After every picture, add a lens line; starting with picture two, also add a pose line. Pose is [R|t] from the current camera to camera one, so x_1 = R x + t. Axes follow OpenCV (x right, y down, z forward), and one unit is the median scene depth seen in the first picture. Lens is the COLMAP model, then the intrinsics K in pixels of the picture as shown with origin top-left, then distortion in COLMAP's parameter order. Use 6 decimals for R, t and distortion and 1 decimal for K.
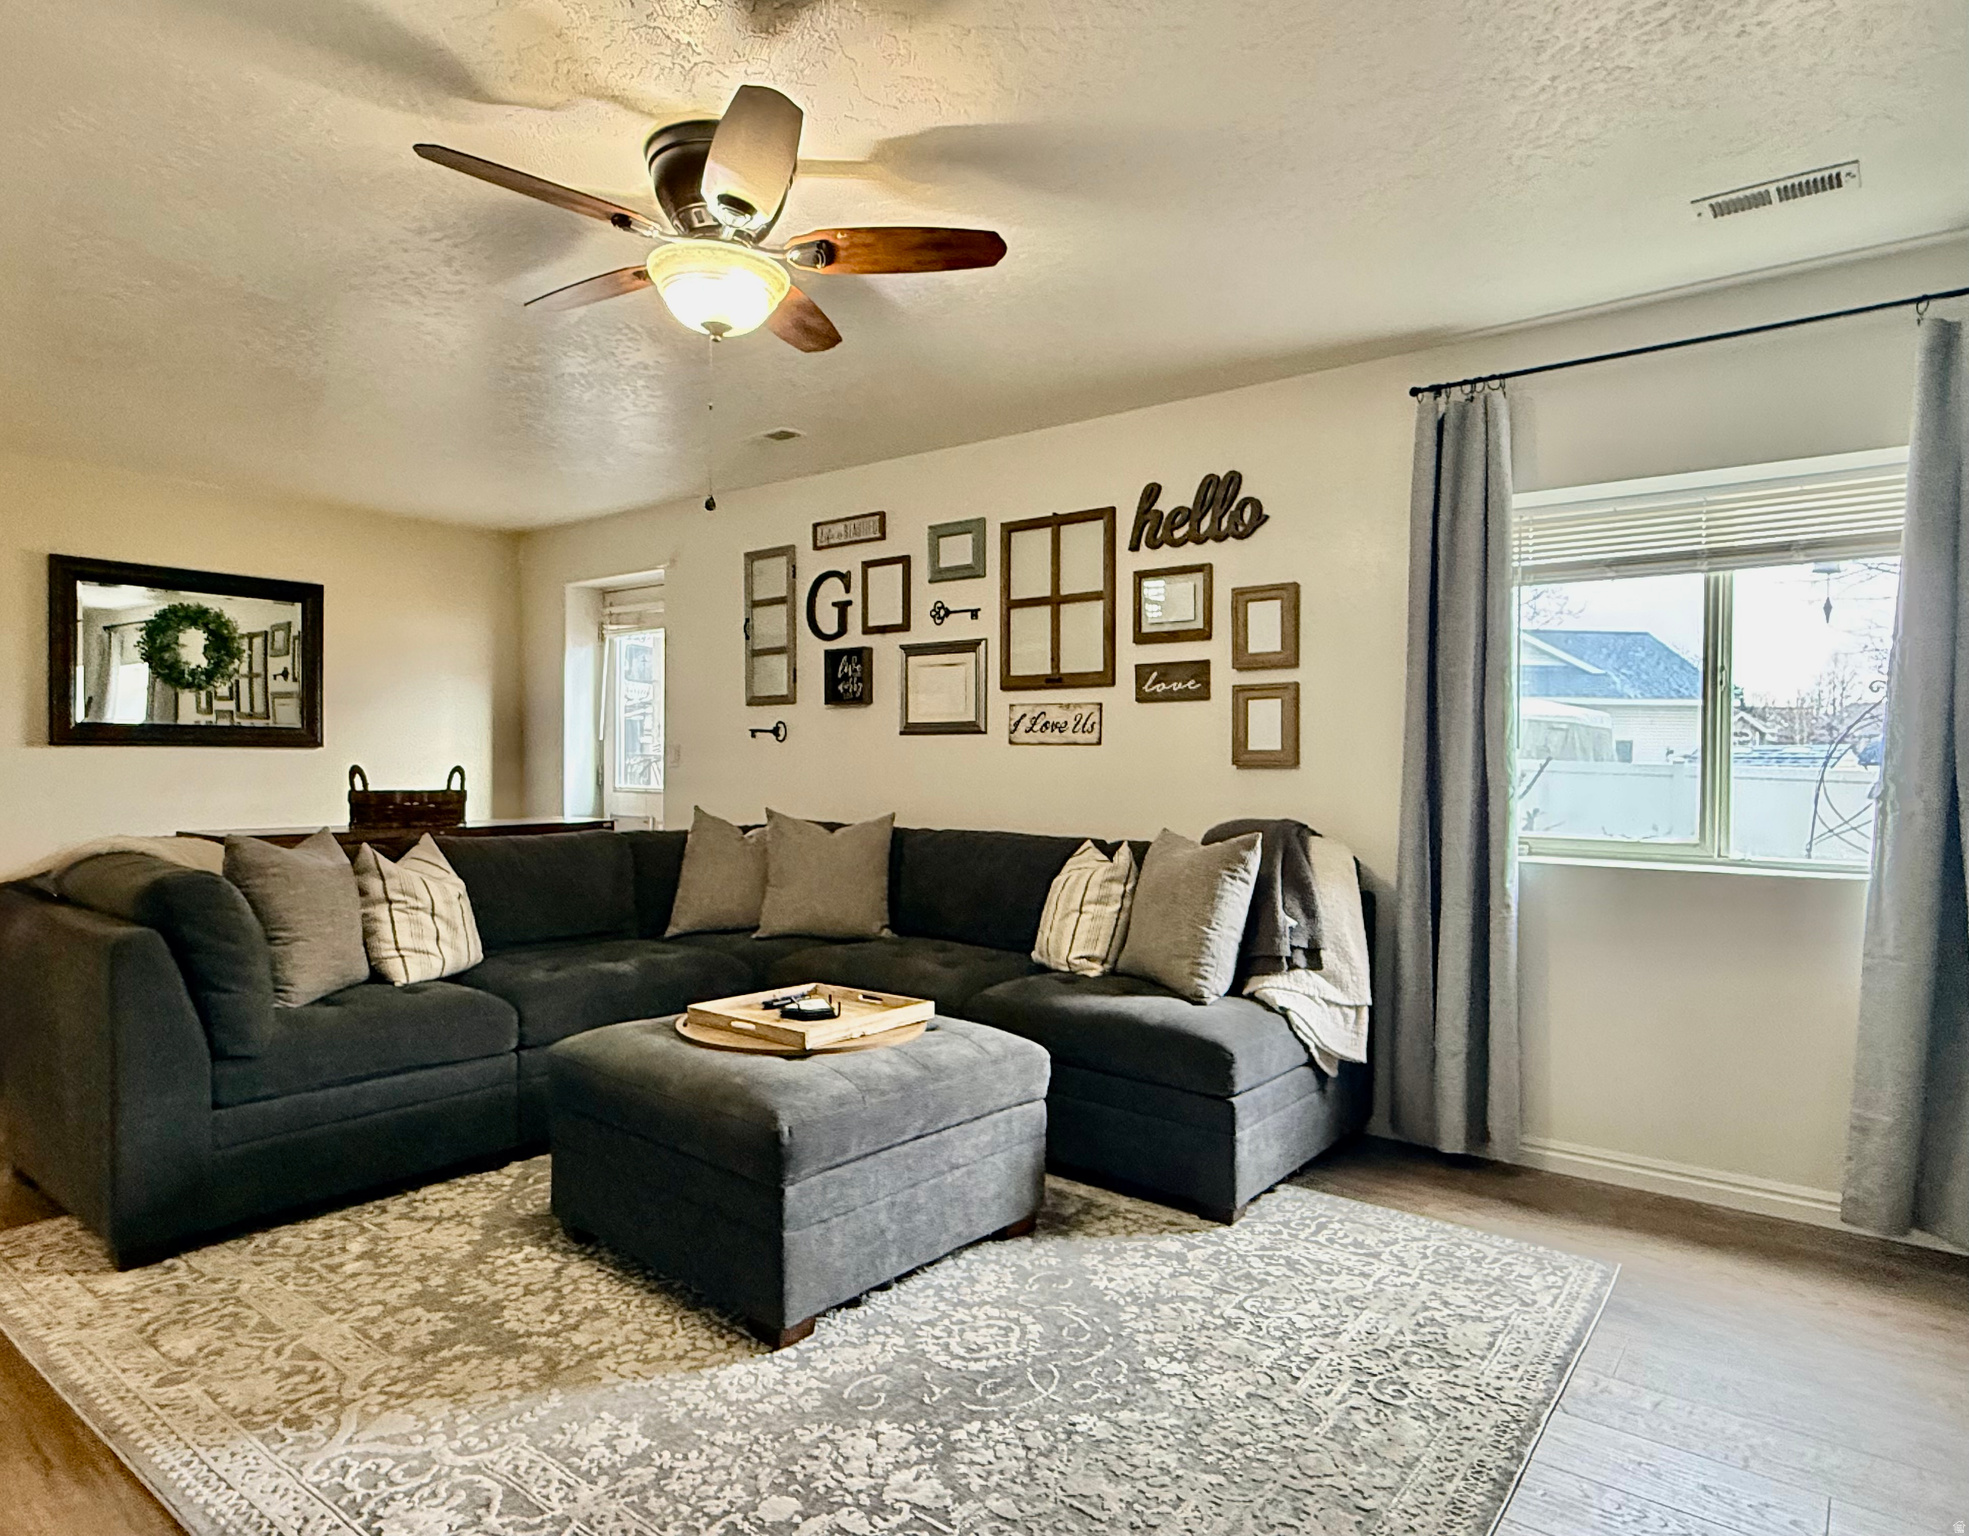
lens RADIAL K [[1203.8, 0, 986.2], [0, 1203.8, 774.7], [0, 0, 1]] dist [0.000810, 0.002598]
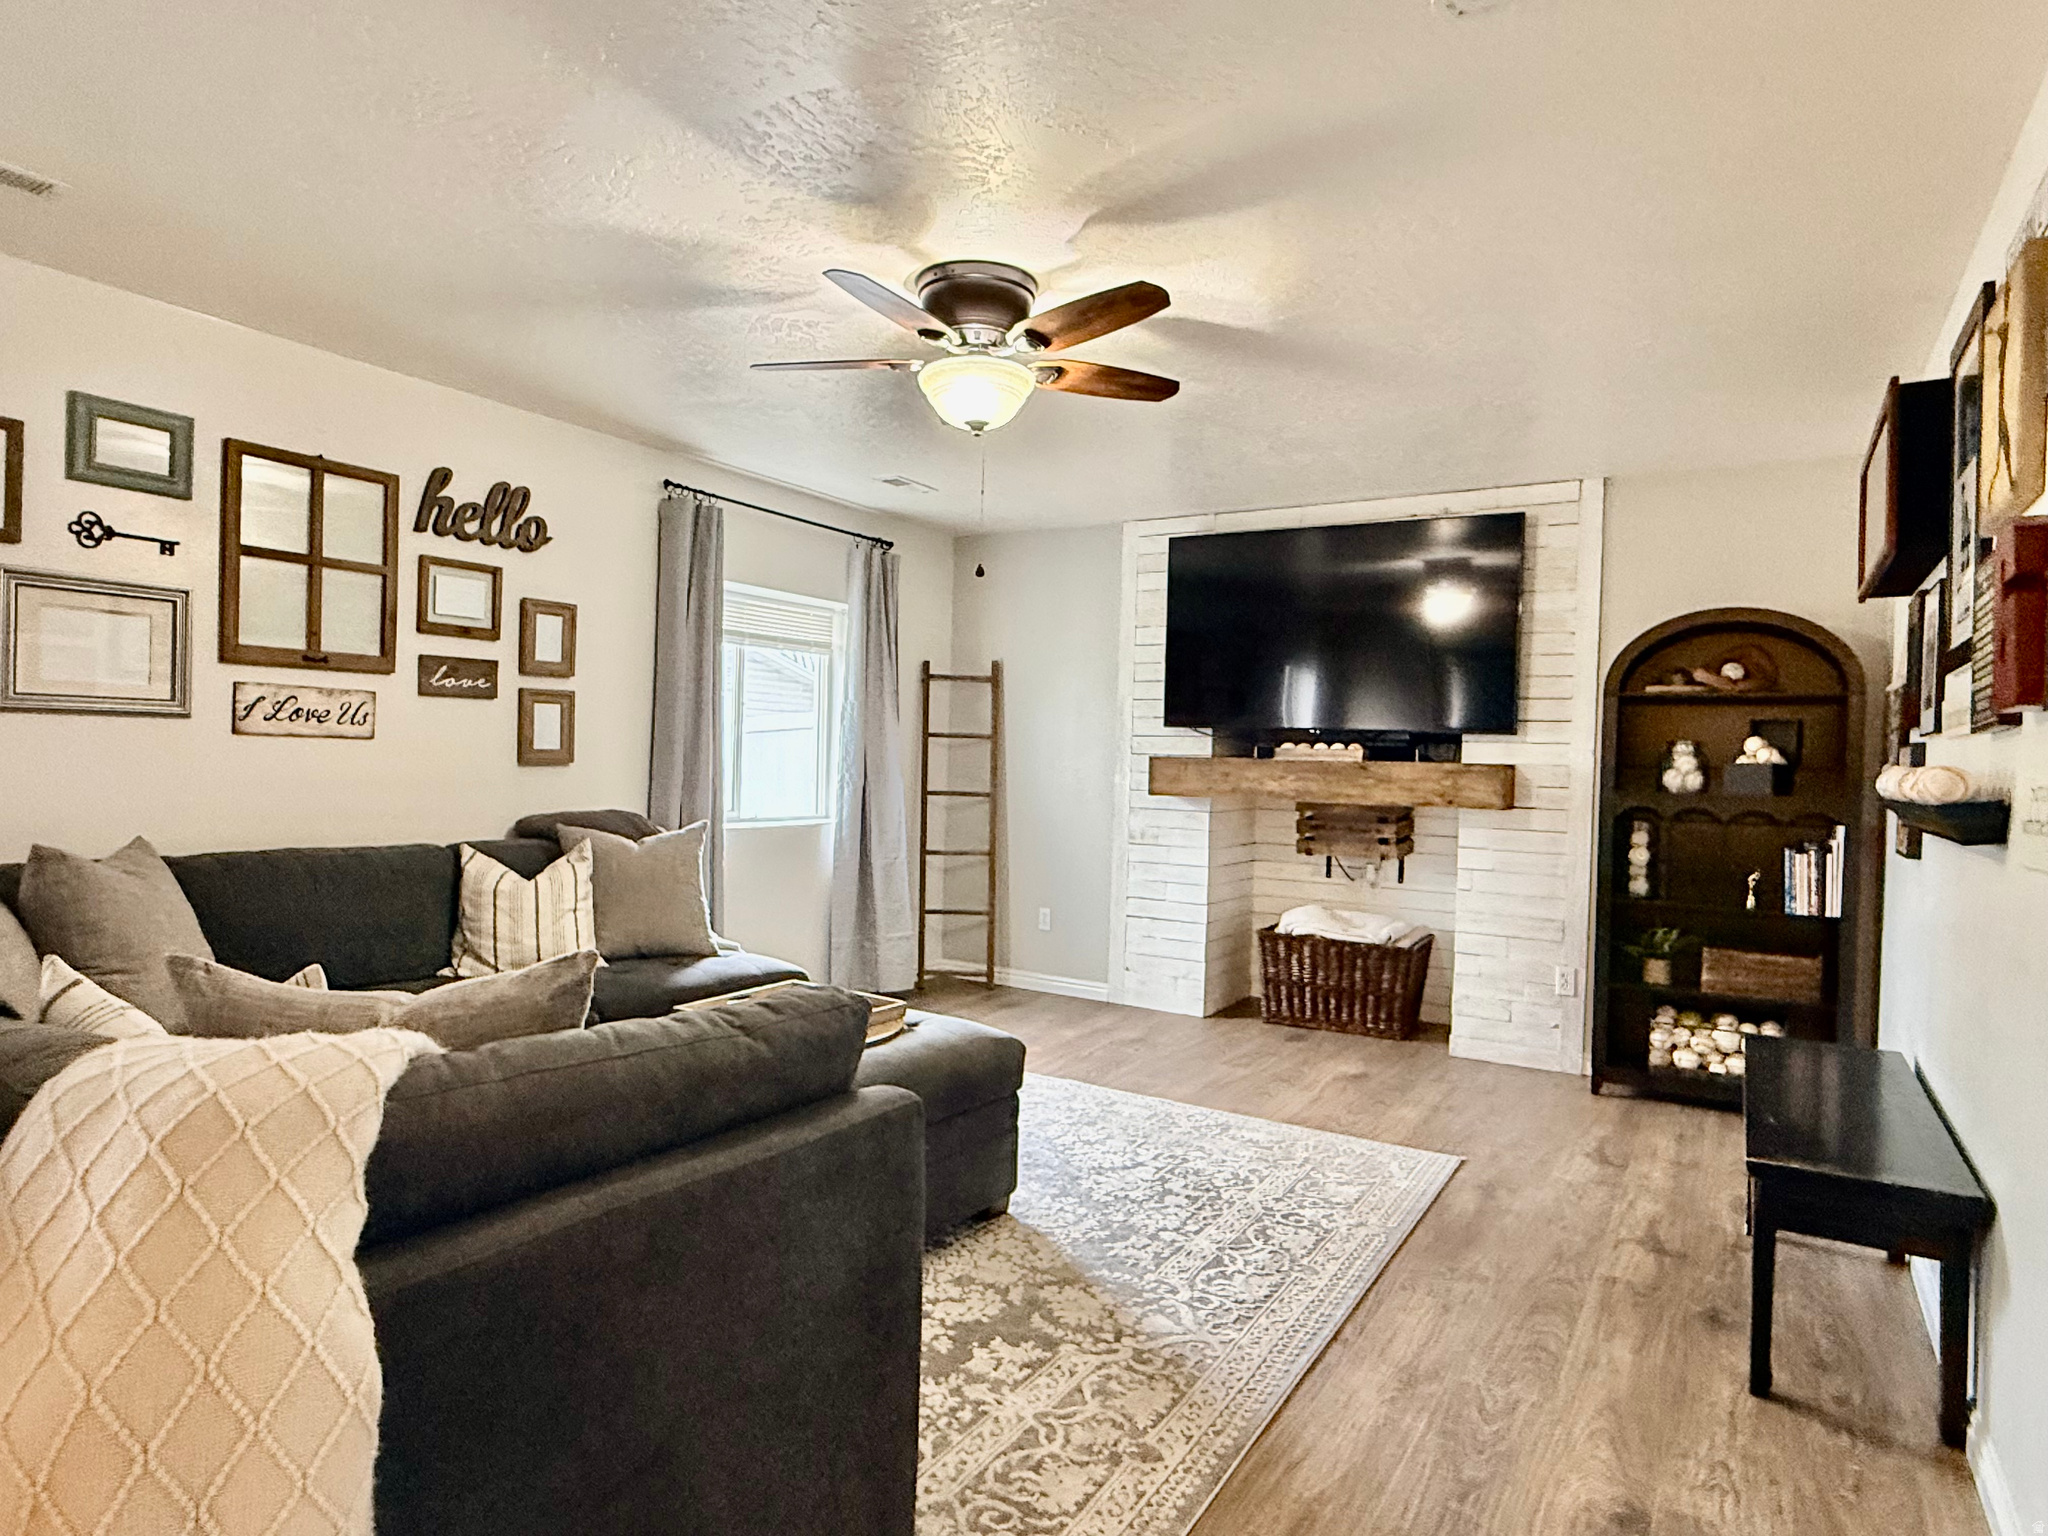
lens RADIAL K [[1177.7, 0, 1016.1], [0, 1177.7, 764.4], [0, 0, 1]] dist [0.001078, -0.000723]
pose [[-0.115610, -0.016874, 0.993151, -0.846982], [-0.017066, 0.999742, 0.015000, -0.028415], [-0.993148, -0.015215, -0.115868, 0.654430]]
